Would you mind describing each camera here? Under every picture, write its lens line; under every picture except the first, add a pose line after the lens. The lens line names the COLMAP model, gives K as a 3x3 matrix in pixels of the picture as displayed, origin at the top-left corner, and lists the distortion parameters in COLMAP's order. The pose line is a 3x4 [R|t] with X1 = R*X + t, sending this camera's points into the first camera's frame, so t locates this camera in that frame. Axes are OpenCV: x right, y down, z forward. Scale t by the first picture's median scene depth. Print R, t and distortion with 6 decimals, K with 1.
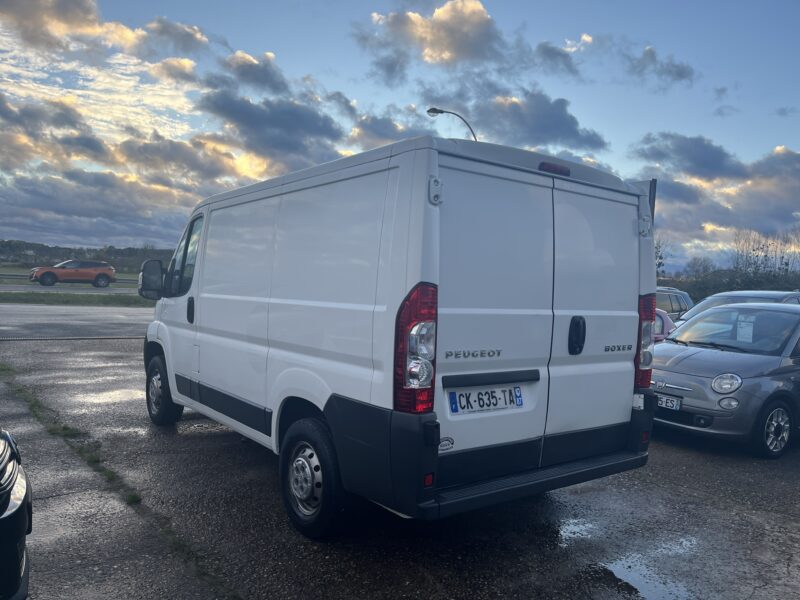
lens RADIAL K [[605.1, 0, 404.2], [0, 605.1, 301.4], [0, 0, 1]] dist [0.076541, -0.110021]
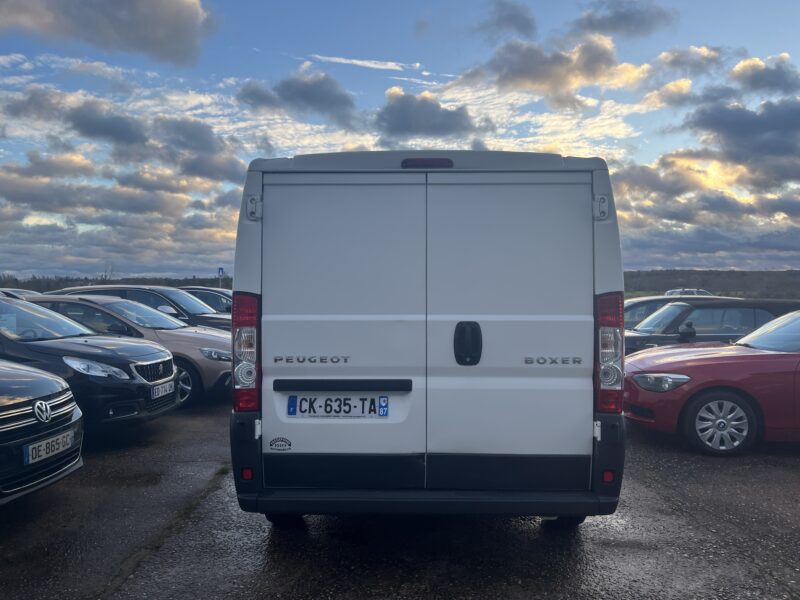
lens RADIAL K [[605.1, 0, 404.2], [0, 605.1, 301.4], [0, 0, 1]] dist [0.076541, -0.110021]
pose [[0.783966, -0.043918, -0.619248, 0.827450], [0.017942, 0.998681, -0.048113, 0.038529], [0.620544, 0.026608, 0.783720, 0.274235]]
